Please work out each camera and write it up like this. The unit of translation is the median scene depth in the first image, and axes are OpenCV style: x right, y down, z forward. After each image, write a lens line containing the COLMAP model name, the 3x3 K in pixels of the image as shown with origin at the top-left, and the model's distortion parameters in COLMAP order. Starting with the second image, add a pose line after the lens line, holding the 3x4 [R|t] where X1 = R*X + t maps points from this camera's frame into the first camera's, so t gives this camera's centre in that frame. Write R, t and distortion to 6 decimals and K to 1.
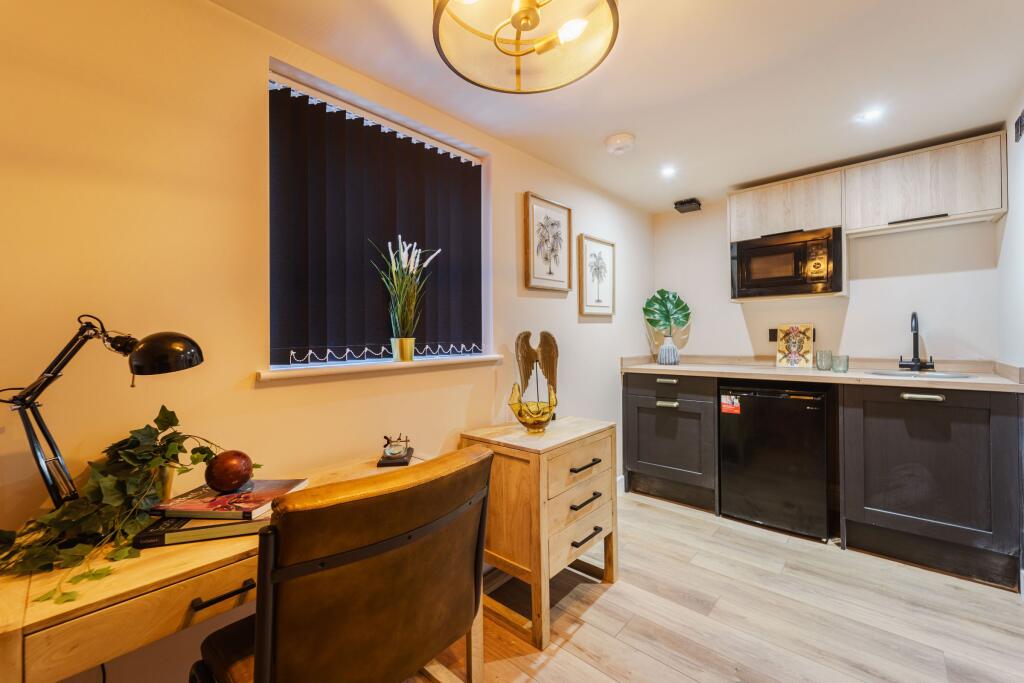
lens RADIAL K [[412.9, 0, 516.5], [0, 412.9, 337.3], [0, 0, 1]] dist [-0.001084, -0.000314]
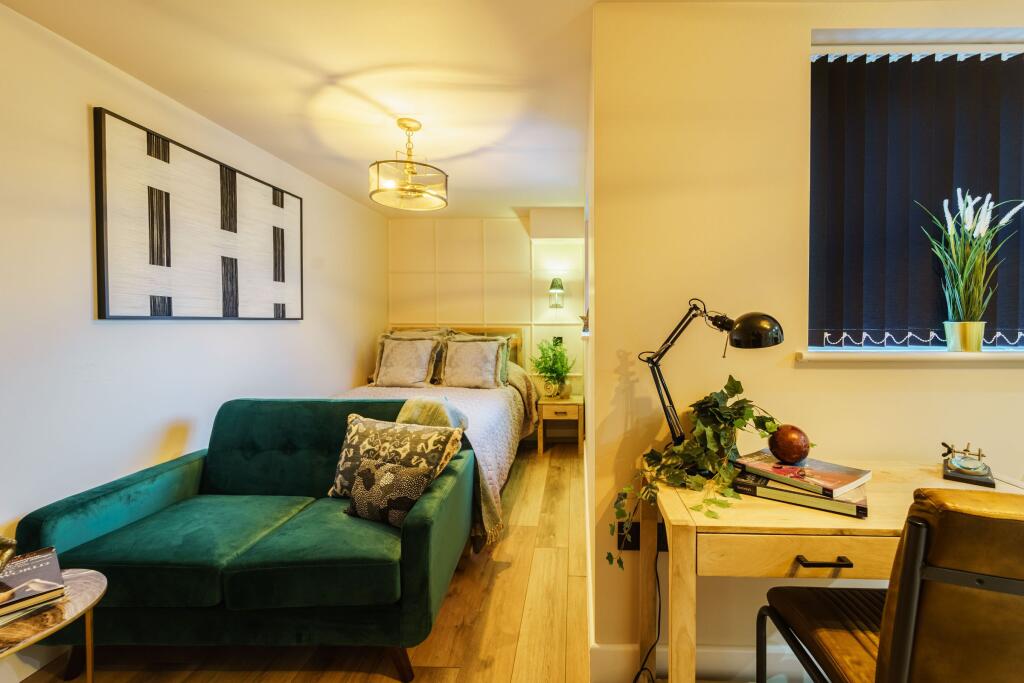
lens RADIAL K [[415.2, 0, 512.3], [0, 415.2, 333.9], [0, 0, 1]] dist [-0.000017, -0.000315]
pose [[0.651434, 0.038058, -0.757750, -0.376516], [-0.014915, 0.999191, 0.037361, 0.013339], [0.758558, -0.013037, 0.651475, -0.237786]]
